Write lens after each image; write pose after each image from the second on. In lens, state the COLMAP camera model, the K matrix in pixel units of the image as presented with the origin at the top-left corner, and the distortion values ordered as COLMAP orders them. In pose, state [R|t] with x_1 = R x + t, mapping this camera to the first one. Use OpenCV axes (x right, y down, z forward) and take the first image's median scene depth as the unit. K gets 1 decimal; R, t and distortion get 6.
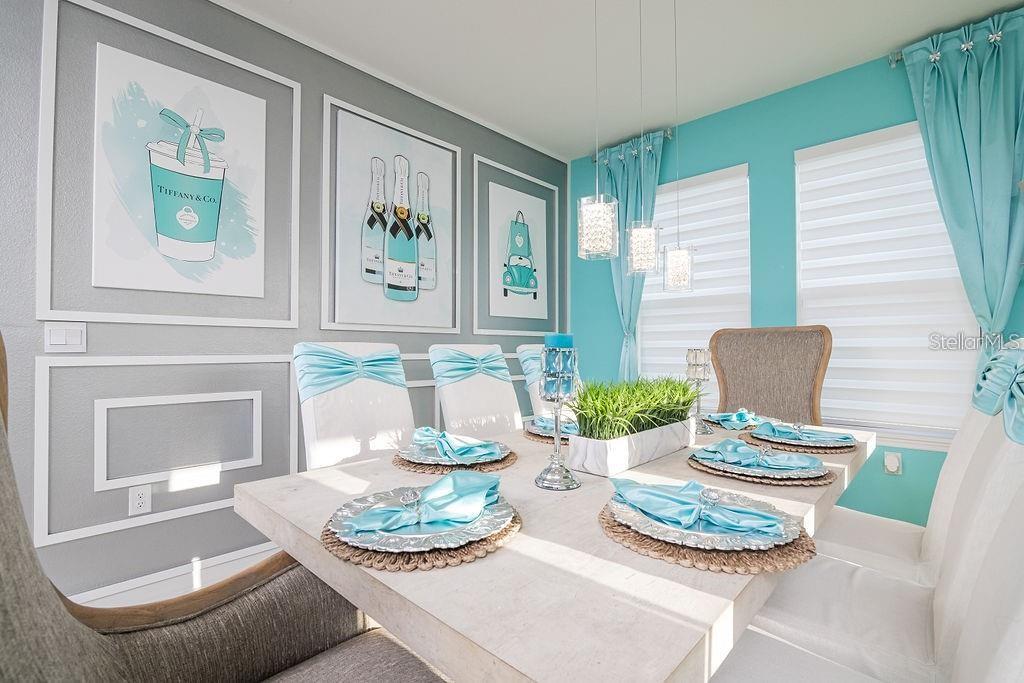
lens RADIAL K [[467.9, 0, 515.1], [0, 467.9, 342.0], [0, 0, 1]] dist [-0.020114, 0.001367]
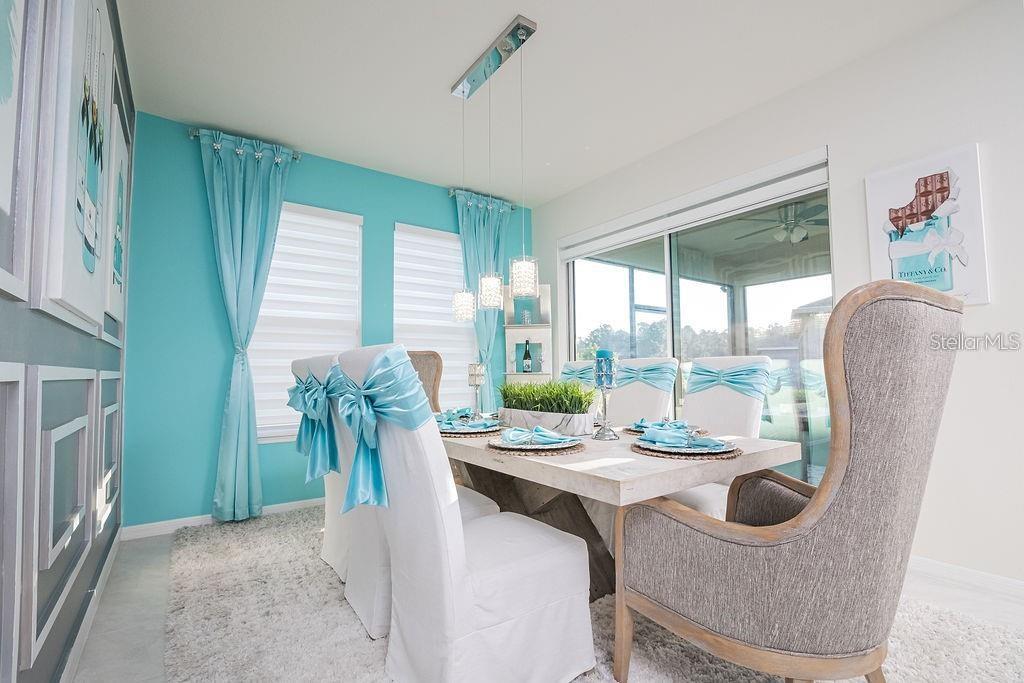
lens RADIAL K [[467.9, 0, 509.0], [0, 467.9, 341.3], [0, 0, 1]] dist [-0.020114, 0.001367]
pose [[0.178524, 0.046440, 0.982839, -0.803218], [-0.015188, 0.998897, -0.044440, -0.007579], [-0.983818, -0.006994, 0.179032, 0.507960]]
